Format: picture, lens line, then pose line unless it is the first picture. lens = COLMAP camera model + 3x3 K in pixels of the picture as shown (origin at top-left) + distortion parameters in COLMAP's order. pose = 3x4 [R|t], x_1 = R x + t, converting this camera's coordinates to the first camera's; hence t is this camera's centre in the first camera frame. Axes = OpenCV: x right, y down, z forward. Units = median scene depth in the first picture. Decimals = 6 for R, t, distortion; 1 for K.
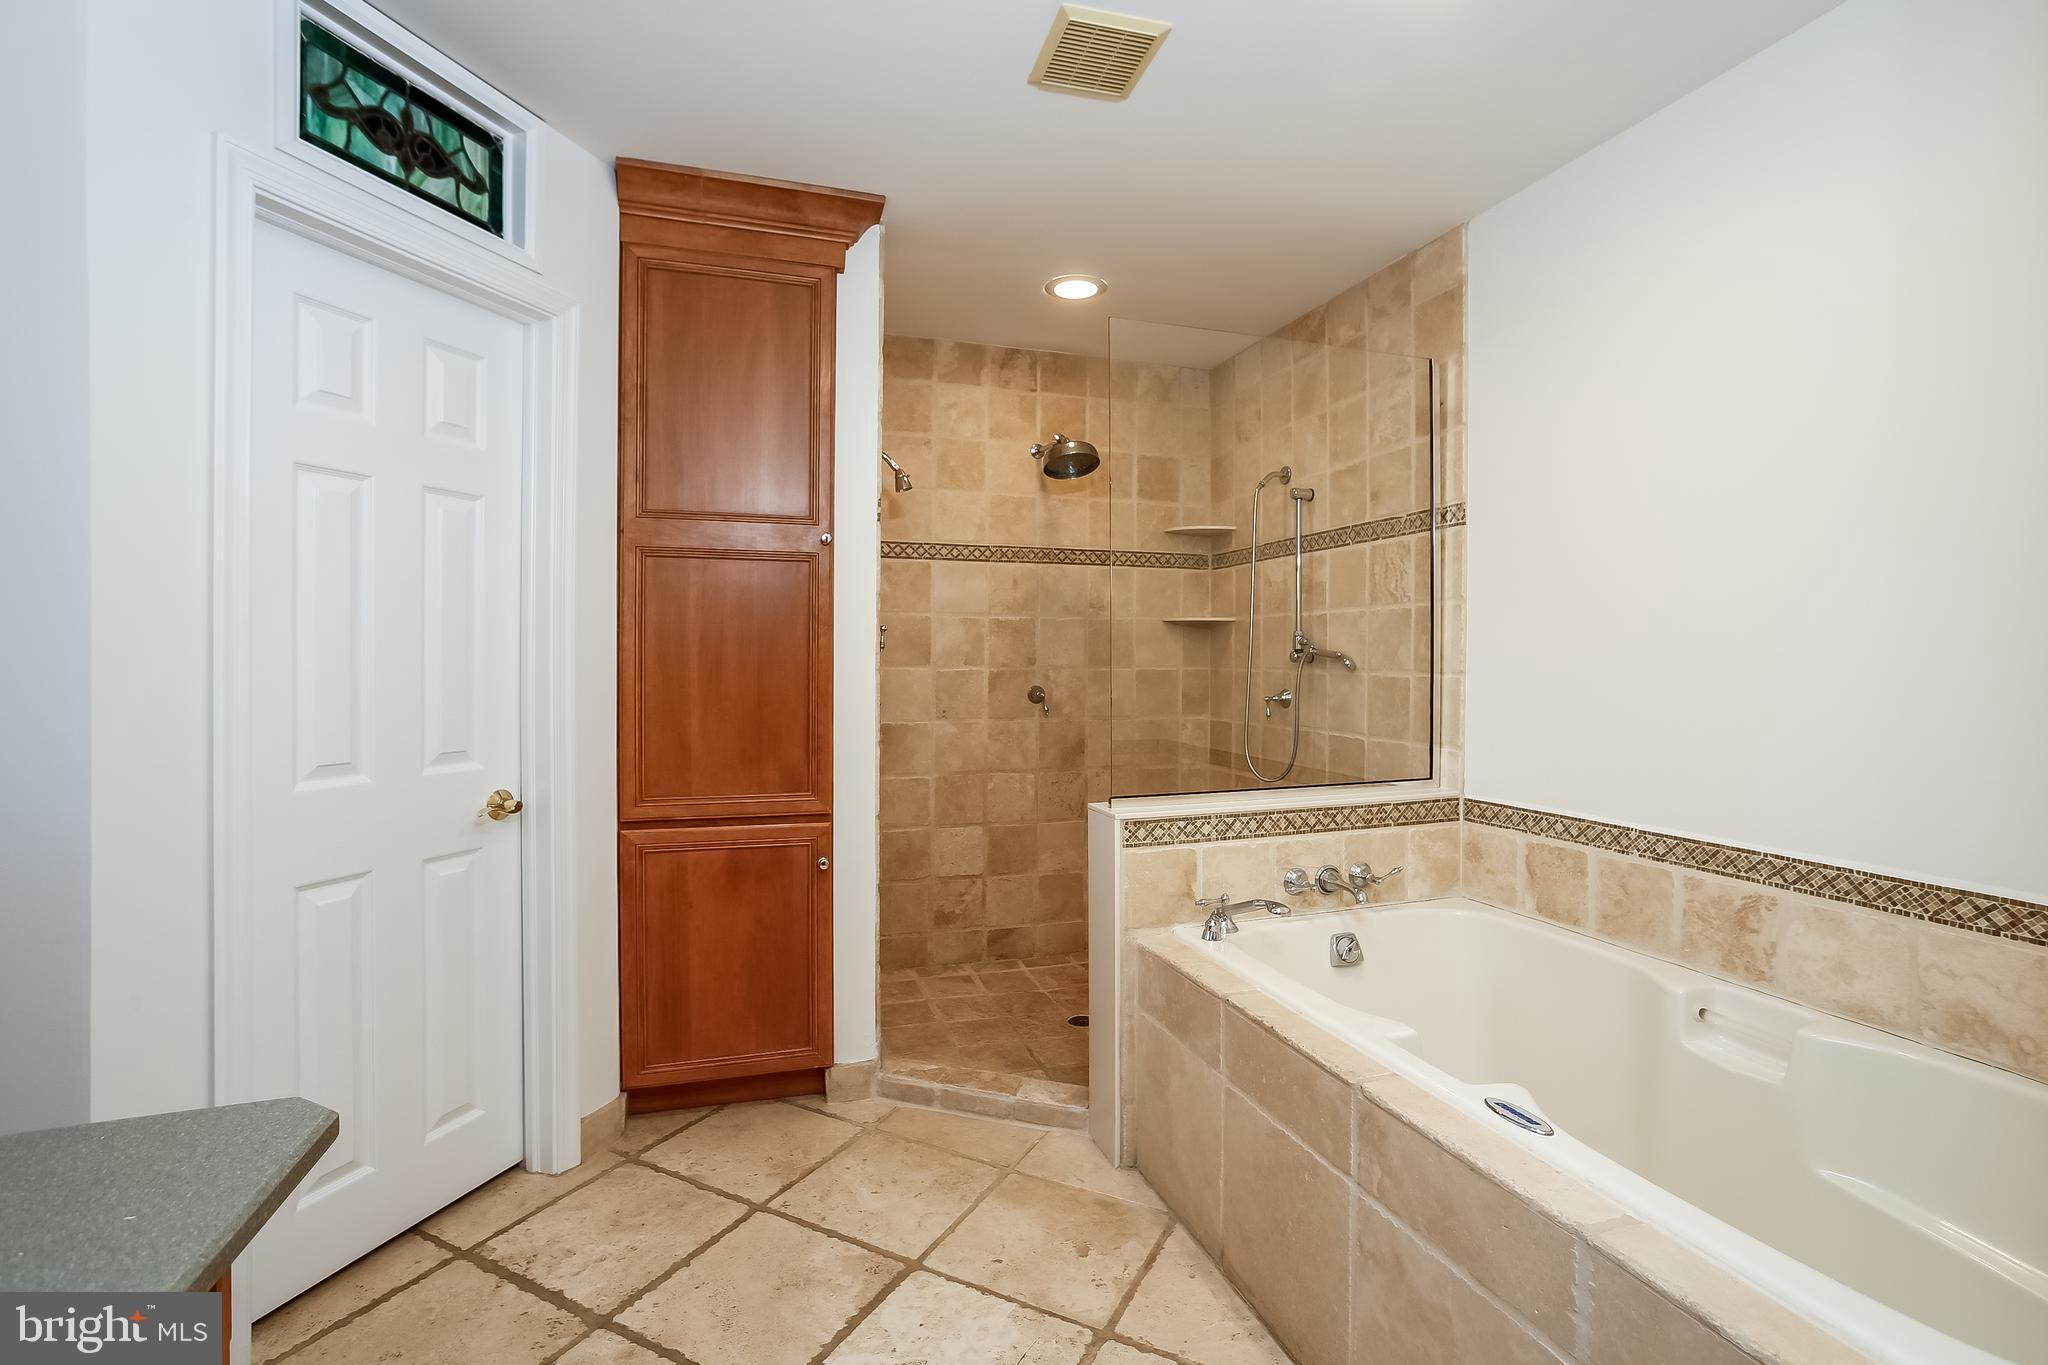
lens RADIAL K [[935.2, 0, 1024.0], [0, 935.2, 682.5], [0, 0, 1]] dist [-0.062350, 0.028291]
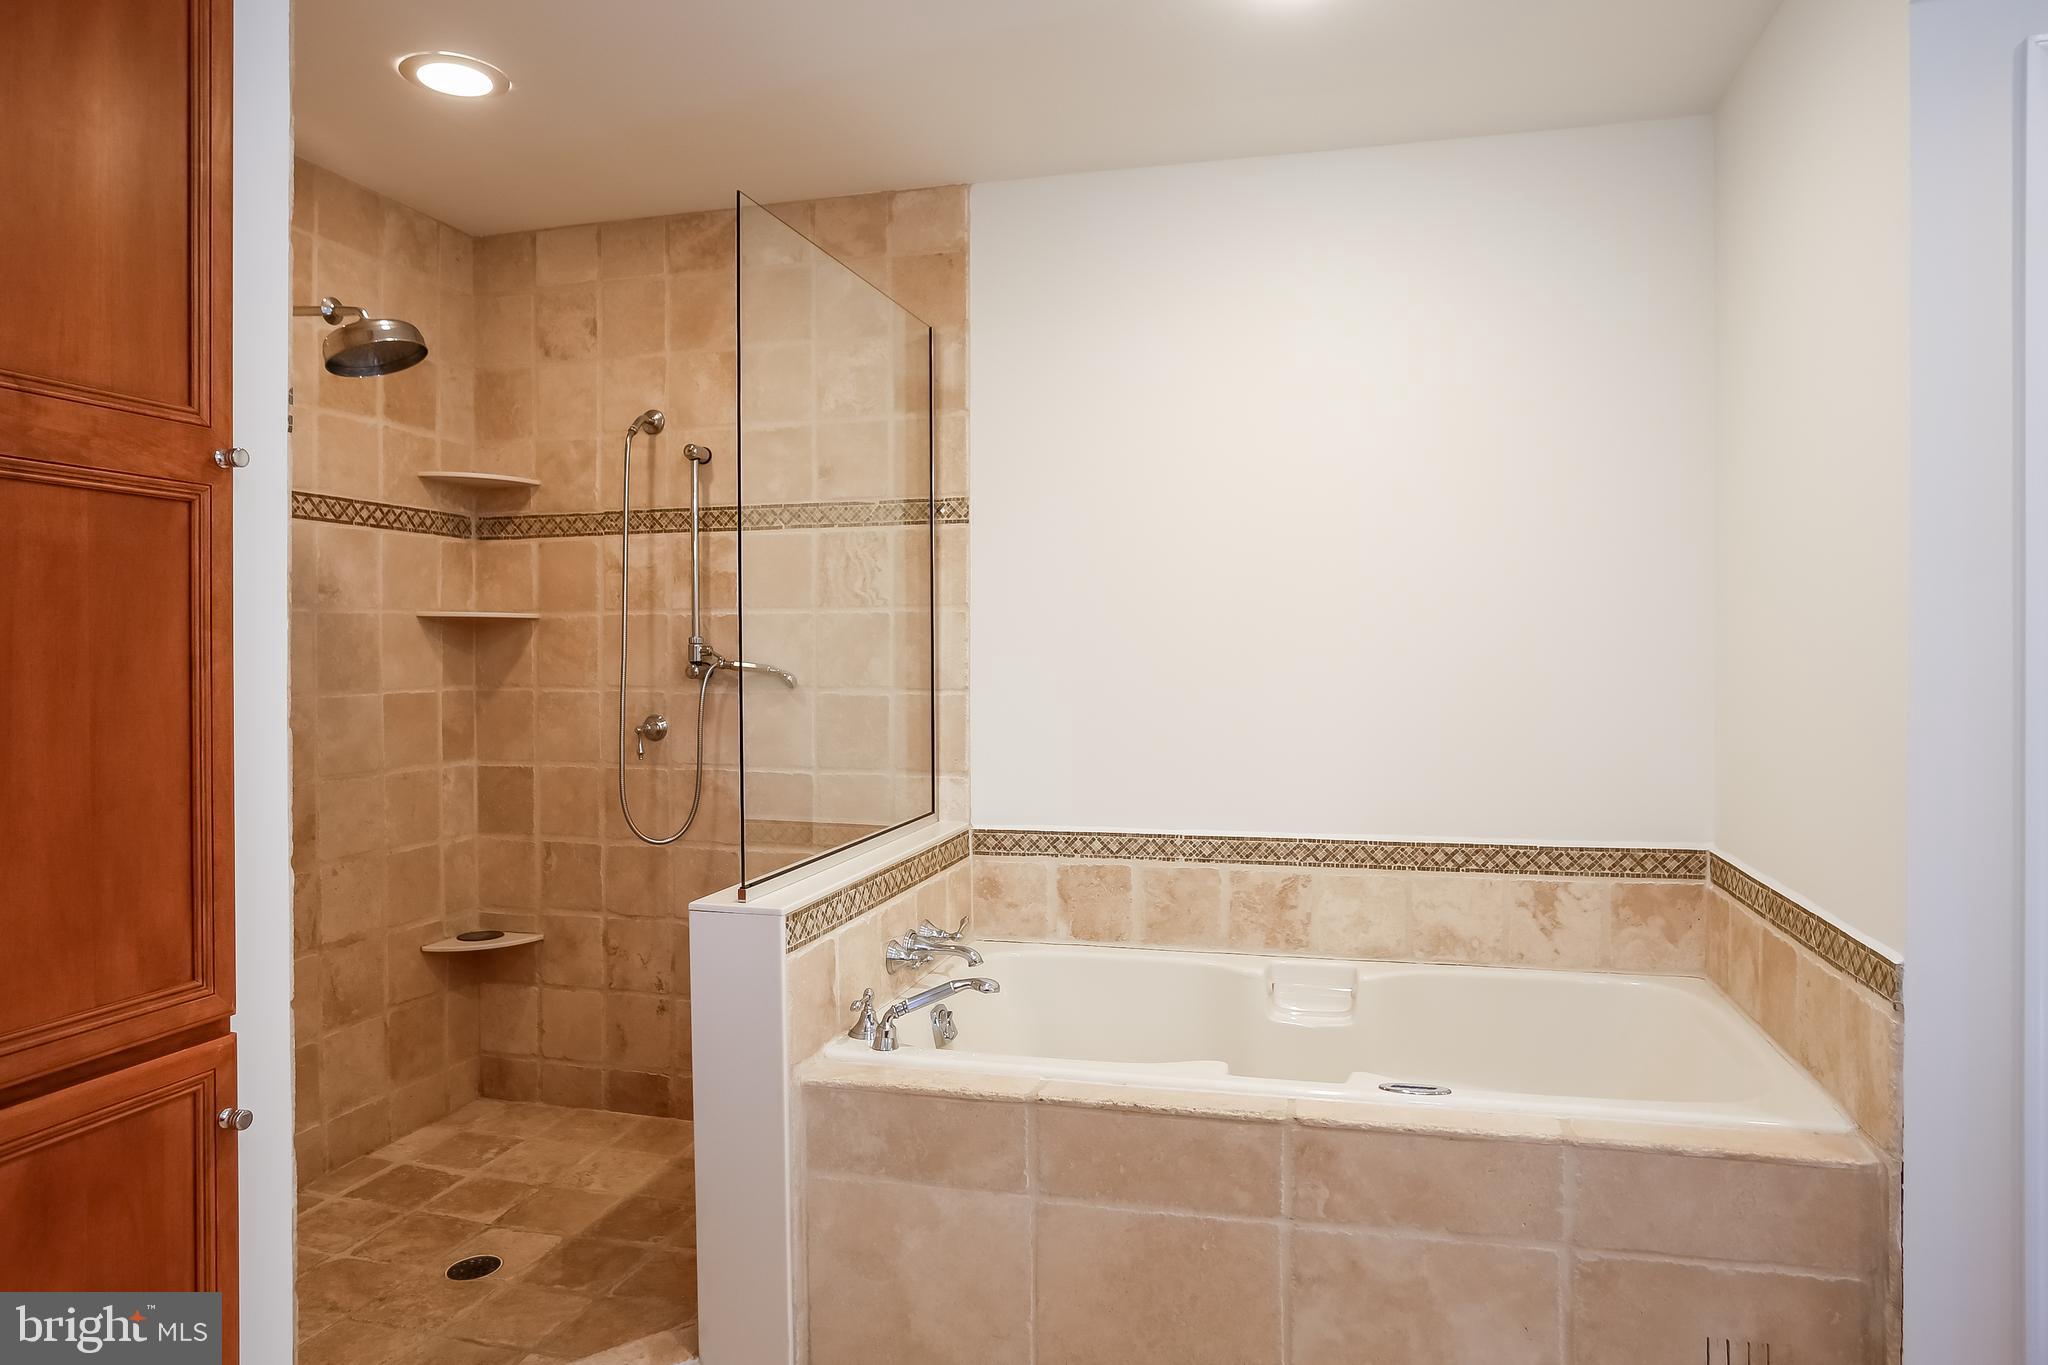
lens RADIAL K [[1285.4, 0, 1024.0], [0, 1285.4, 682.5], [0, 0, 1]] dist [-0.080789, 0.078625]
pose [[0.540746, -0.027640, 0.840732, -0.548459], [0.027351, 0.999509, 0.015269, -0.035233], [-0.840741, 0.014738, 0.541236, 0.291841]]
